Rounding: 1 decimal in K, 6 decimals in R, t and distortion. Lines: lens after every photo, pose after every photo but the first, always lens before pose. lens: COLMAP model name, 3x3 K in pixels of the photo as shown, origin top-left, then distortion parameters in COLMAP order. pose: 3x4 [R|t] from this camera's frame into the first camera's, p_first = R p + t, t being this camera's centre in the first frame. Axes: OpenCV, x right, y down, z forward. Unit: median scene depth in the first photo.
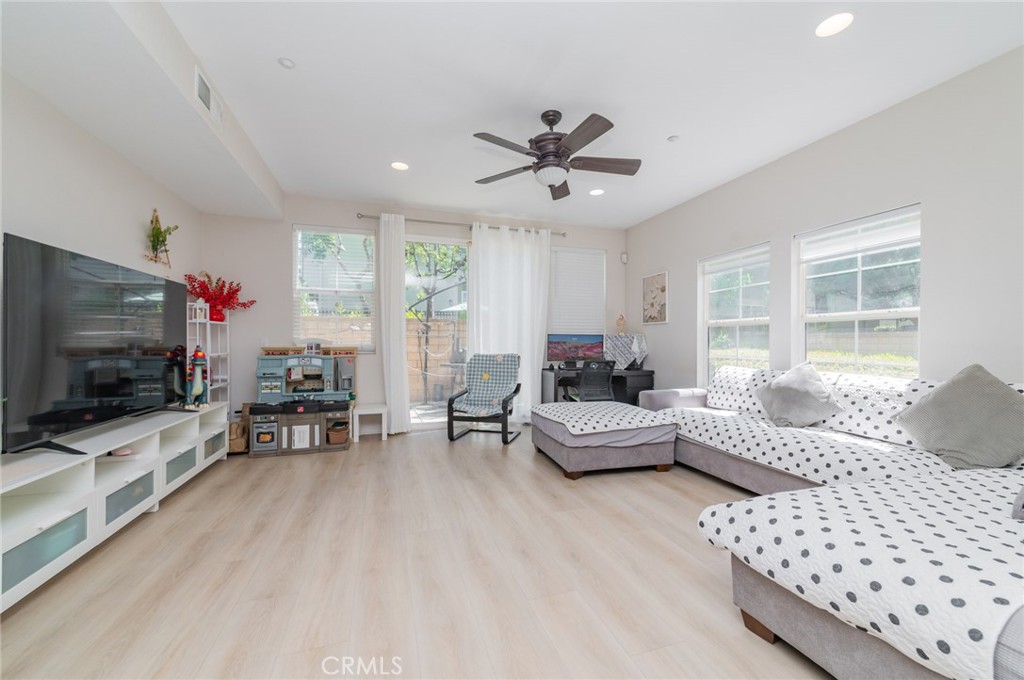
lens RADIAL K [[402.6, 0, 514.9], [0, 402.6, 341.7], [0, 0, 1]] dist [0.020173, -0.006228]
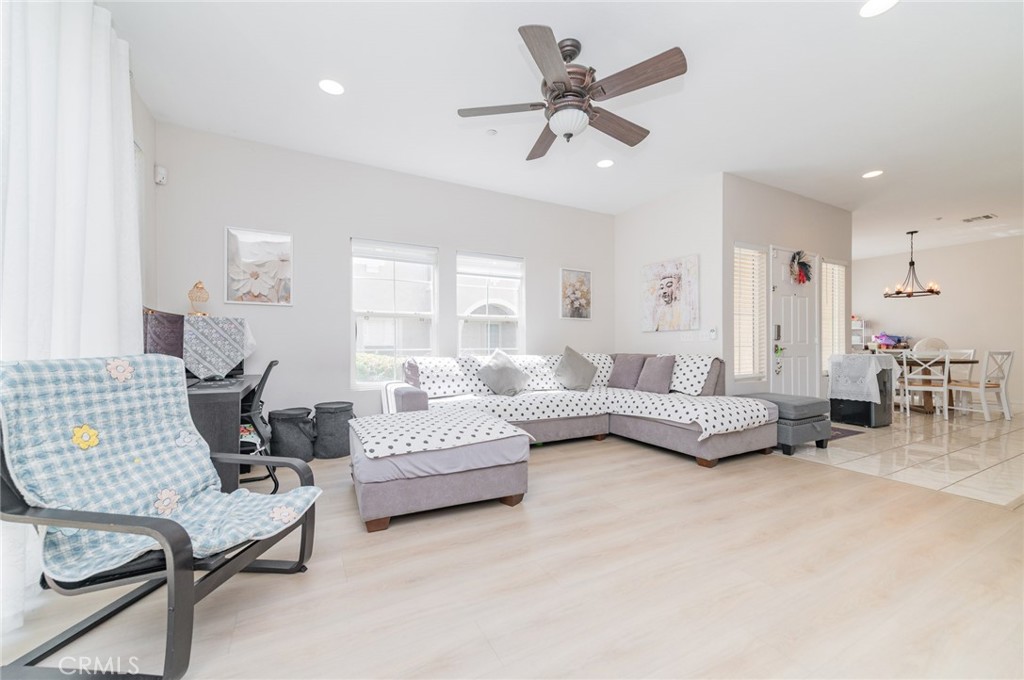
lens RADIAL K [[402.6, 0, 514.9], [0, 402.6, 341.7], [0, 0, 1]] dist [0.020173, -0.006228]
pose [[-0.171194, 0.000641, 0.985237, -0.543433], [-0.011255, 0.999933, -0.002606, 0.021681], [-0.985173, -0.011535, -0.171176, 0.931395]]
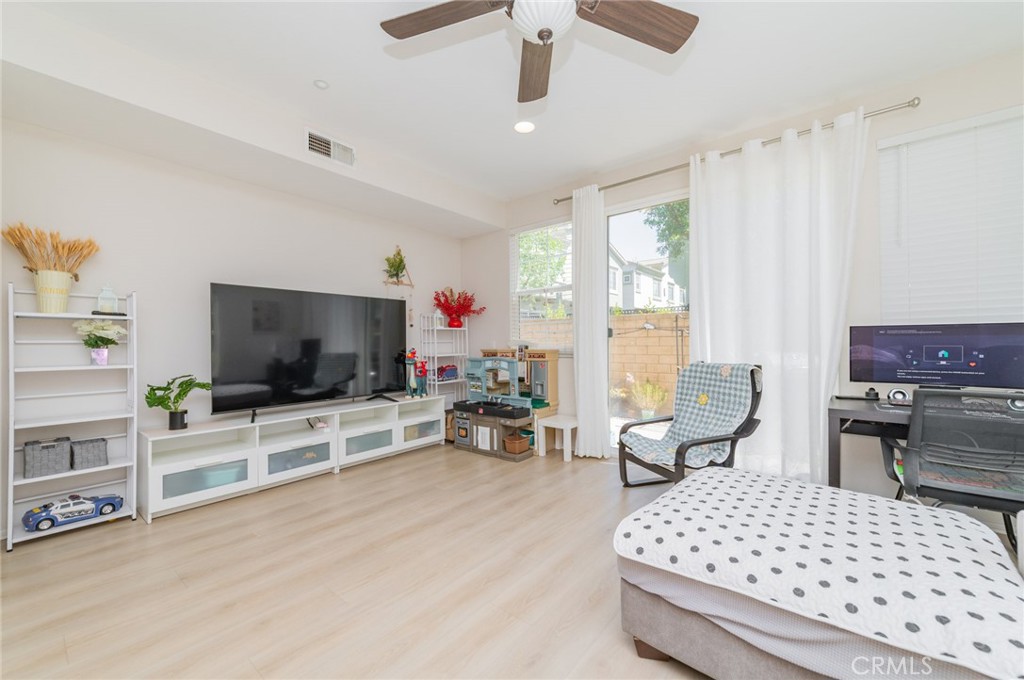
lens RADIAL K [[402.6, 0, 514.9], [0, 402.6, 341.7], [0, 0, 1]] dist [0.020173, -0.006228]
pose [[0.536219, -0.006723, -0.844052, 0.361376], [0.010401, 0.999945, -0.001357, -0.004488], [0.844015, -0.008052, 0.536259, 0.512640]]
